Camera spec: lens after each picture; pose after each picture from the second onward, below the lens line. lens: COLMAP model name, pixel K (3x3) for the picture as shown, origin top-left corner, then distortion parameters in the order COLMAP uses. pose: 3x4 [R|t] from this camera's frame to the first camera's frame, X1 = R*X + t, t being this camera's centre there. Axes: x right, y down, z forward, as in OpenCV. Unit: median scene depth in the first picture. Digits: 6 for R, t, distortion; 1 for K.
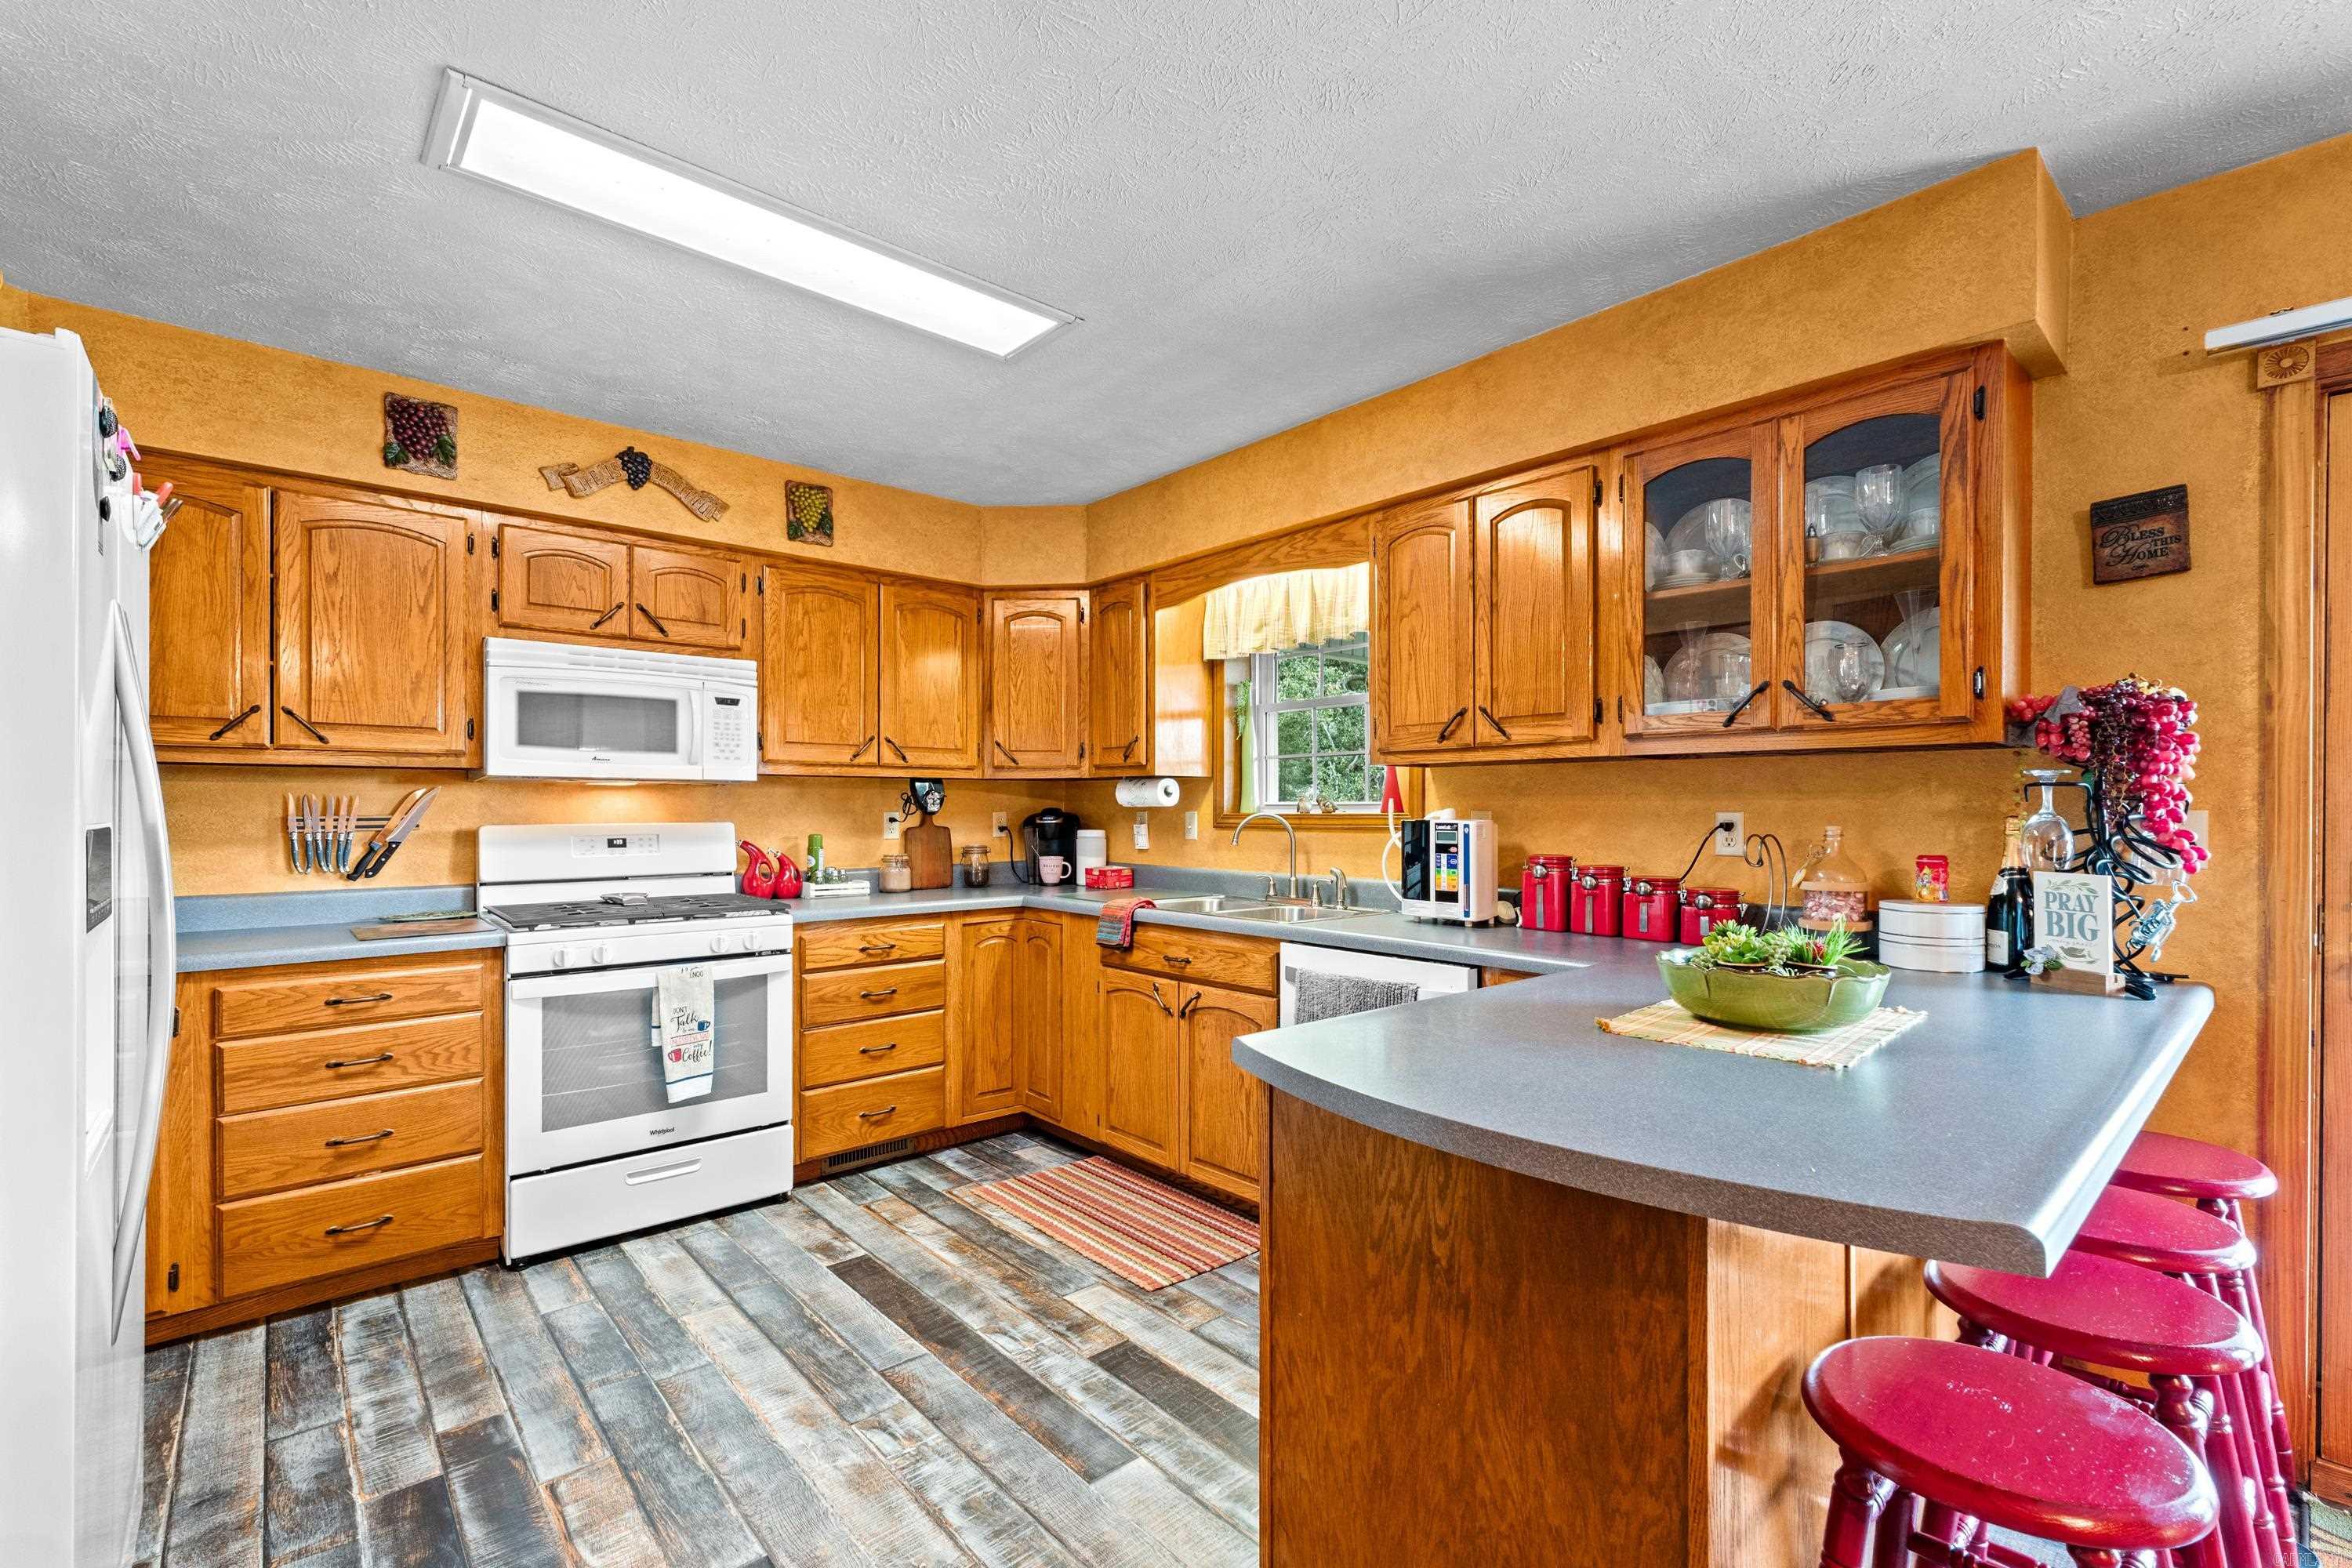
lens RADIAL K [[1023.8, 0, 1180.8], [0, 1023.8, 802.3], [0, 0, 1]] dist [0.004734, -0.000004]
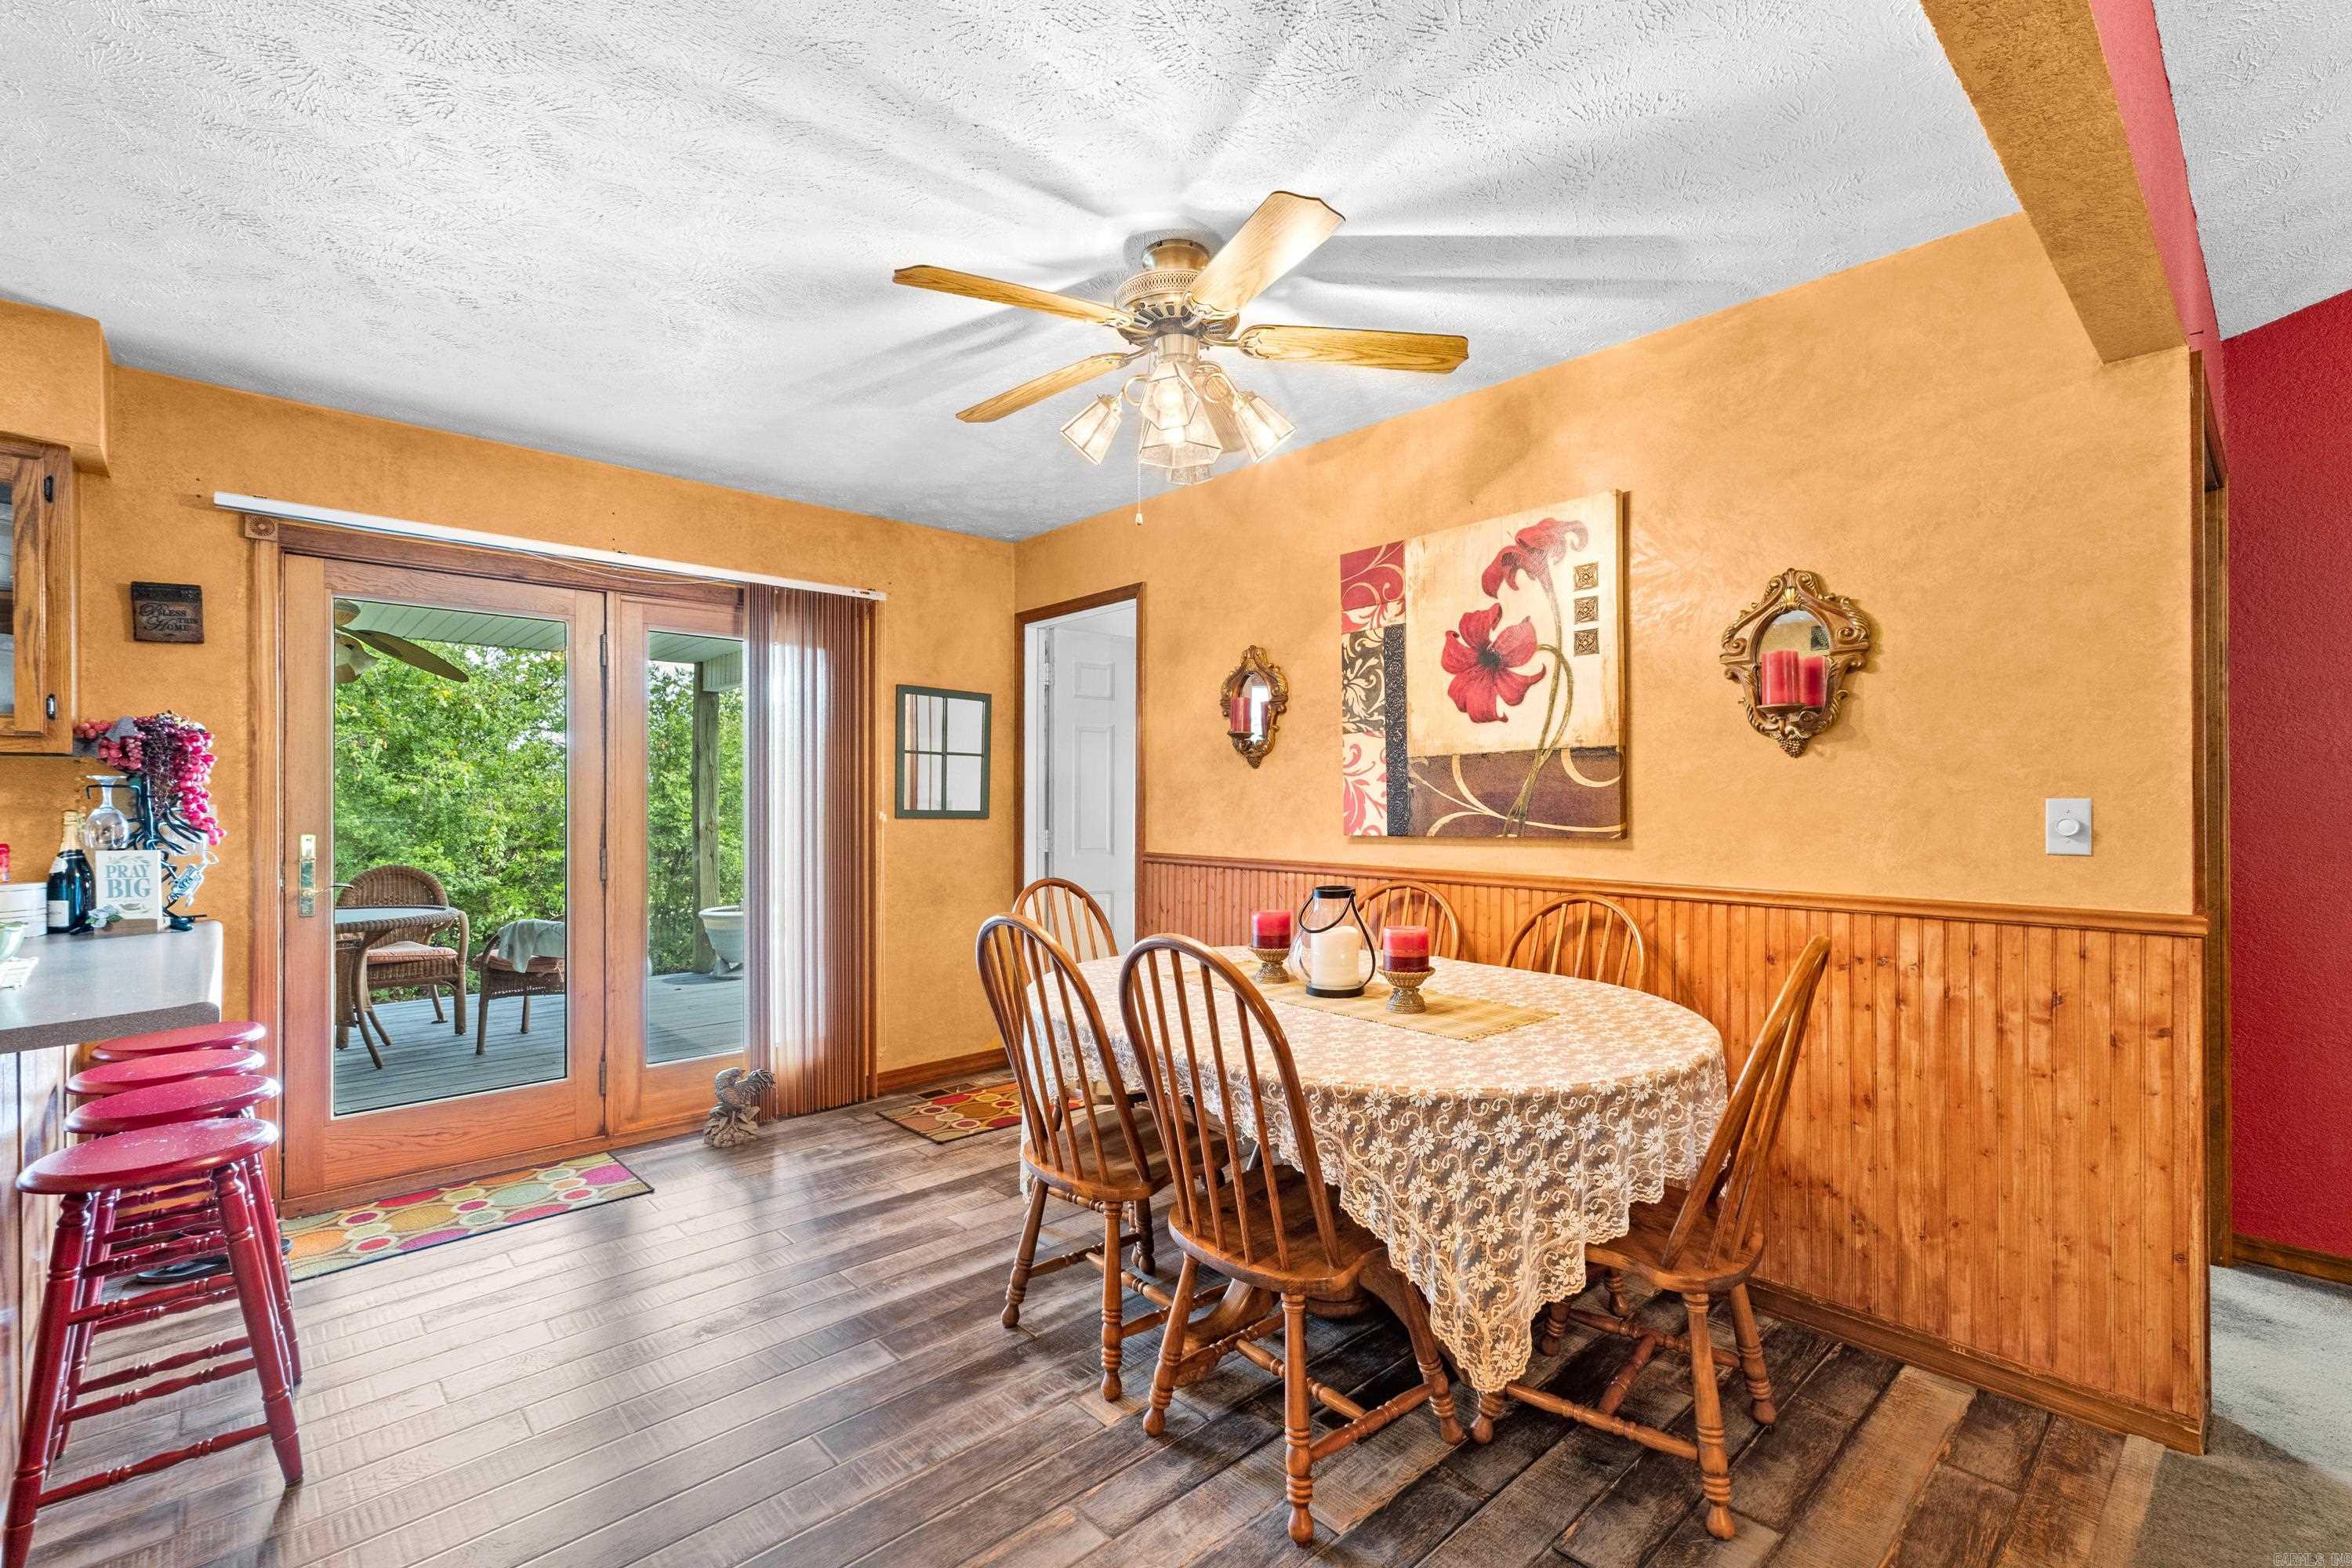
lens RADIAL K [[1023.8, 0, 1196.8], [0, 1023.8, 806.2], [0, 0, 1]] dist [0.004734, -0.000004]
pose [[-0.030253, -0.005405, 0.999528, -0.526495], [0.002496, 0.999982, 0.005483, 0.004846], [-0.999539, 0.002661, -0.030239, -0.373730]]
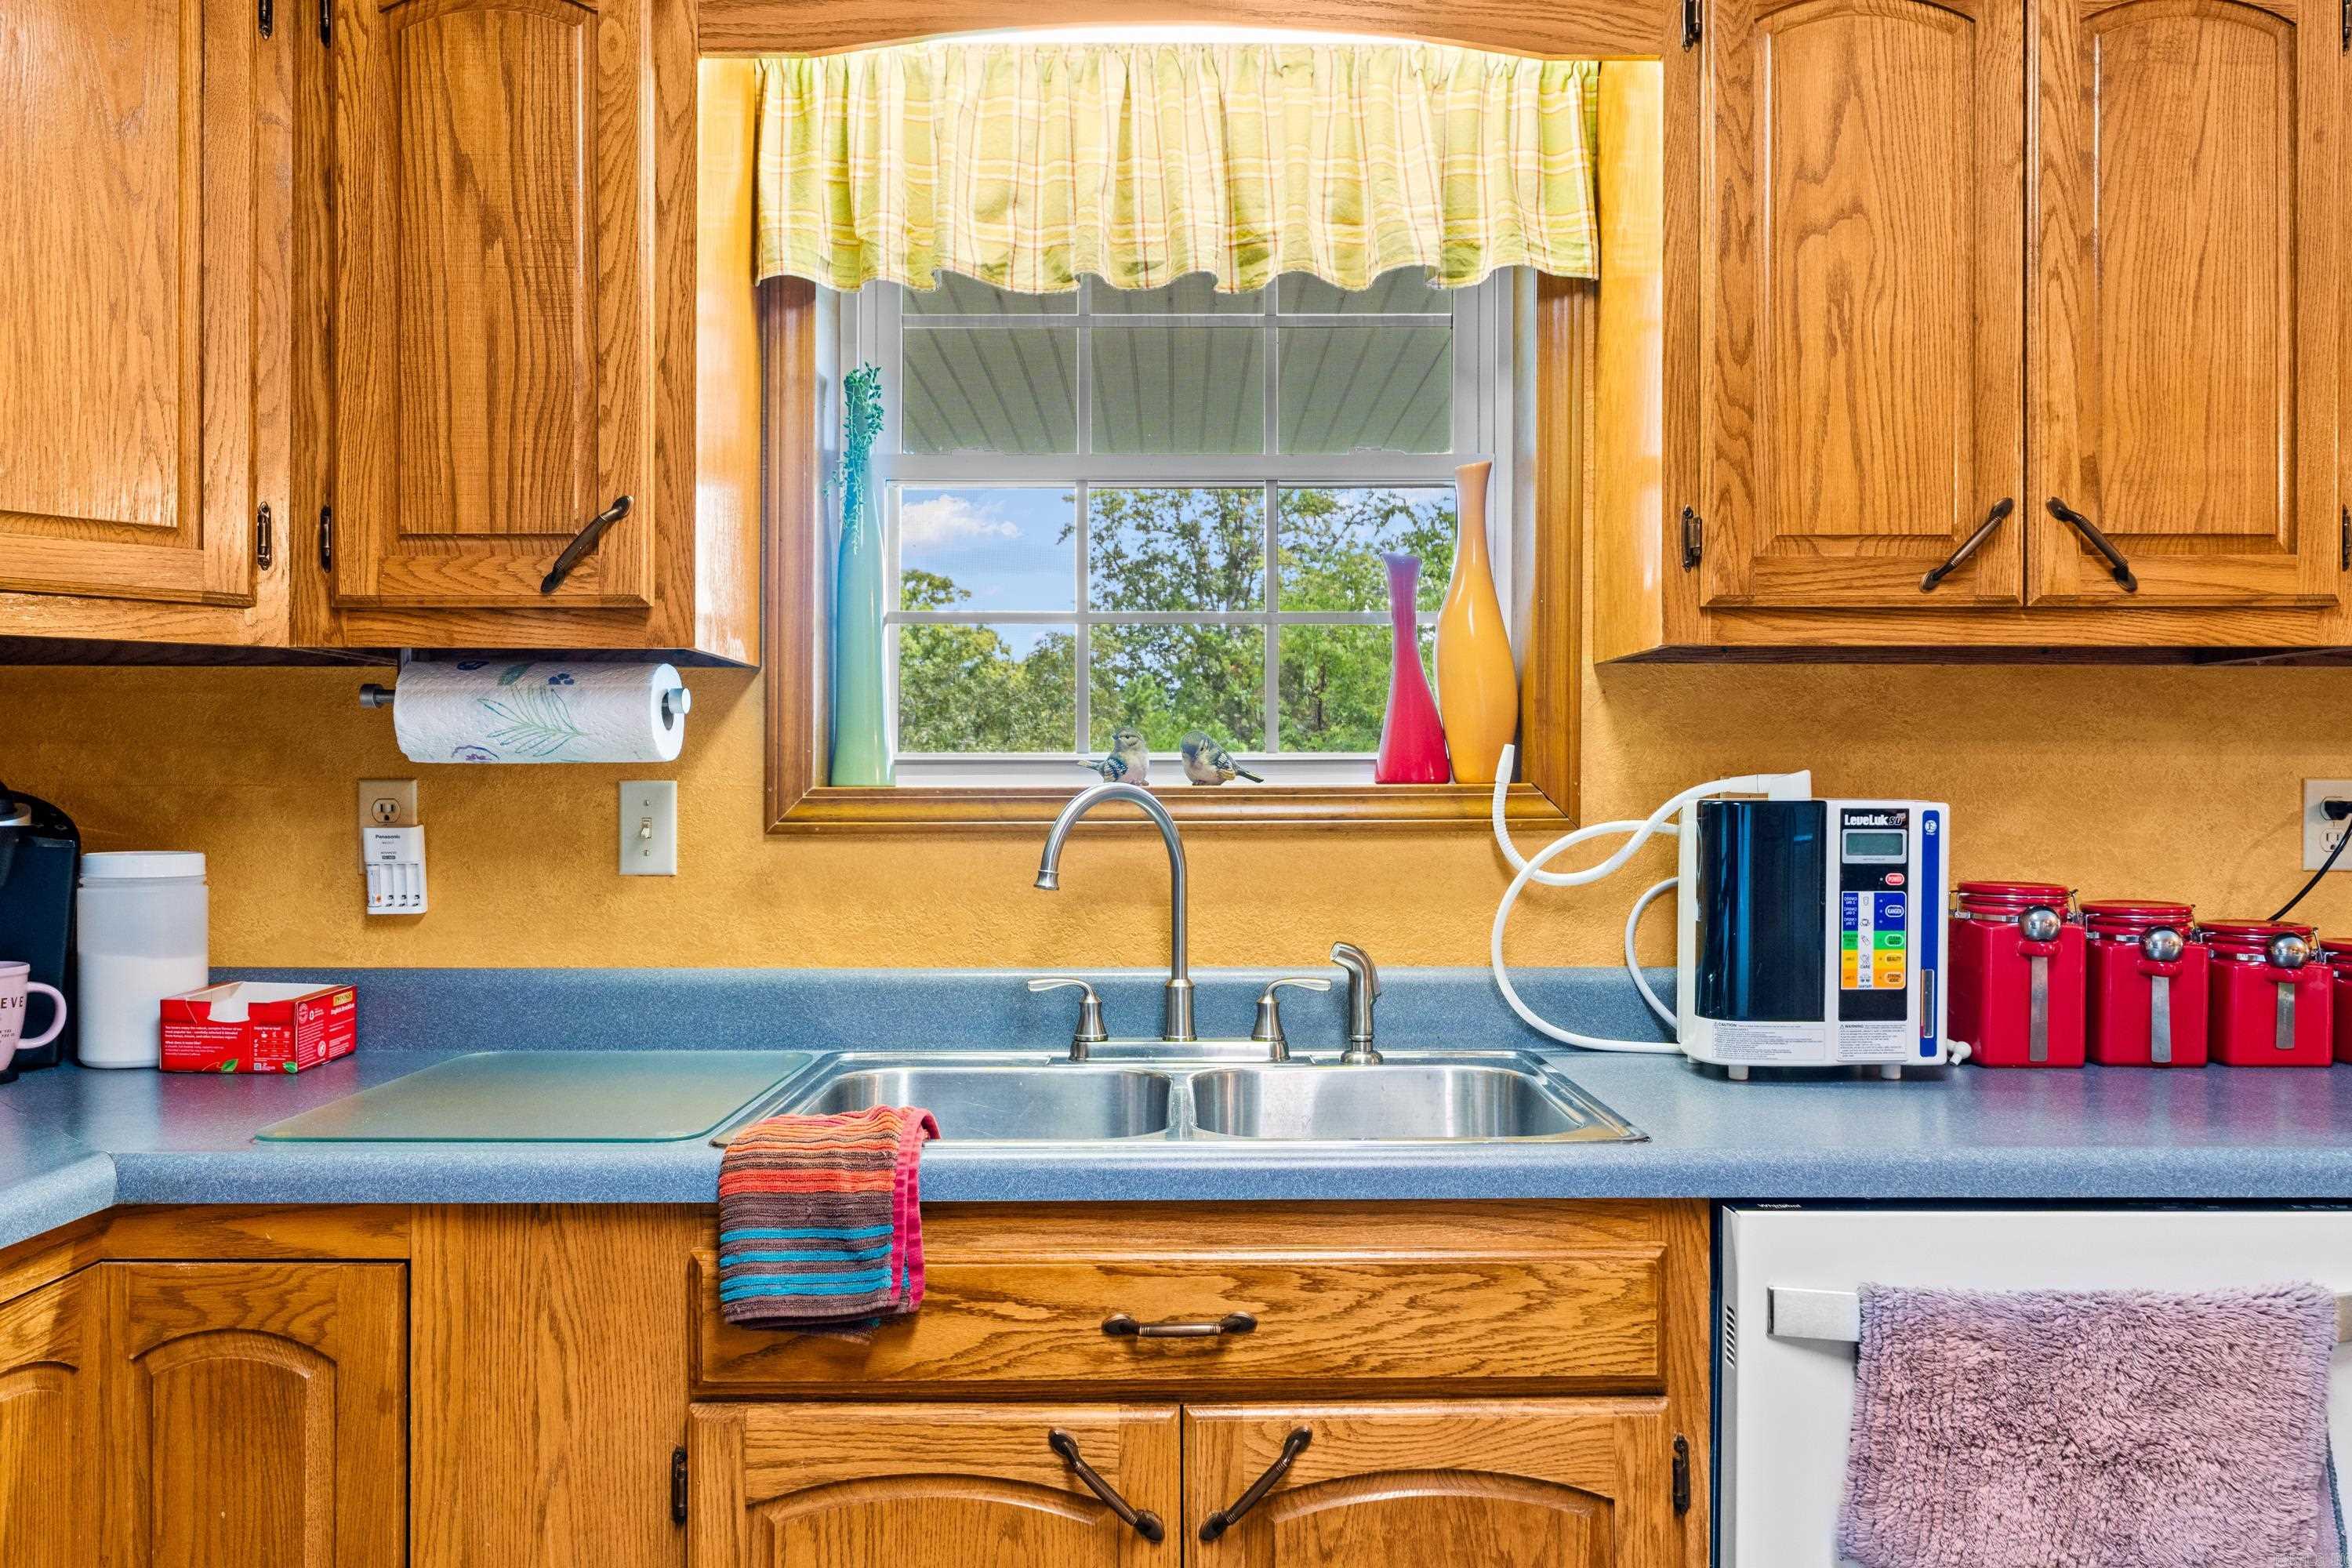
lens RADIAL K [[1760.3, 0, 1193.3], [0, 1760.3, 785.5], [0, 0, 1]] dist [-0.003033, 0.002214]
pose [[0.651020, 0.002827, 0.759055, -0.550743], [-0.004885, 0.999988, 0.000465, 0.018059], [-0.759045, -0.004011, 0.651026, 1.091013]]
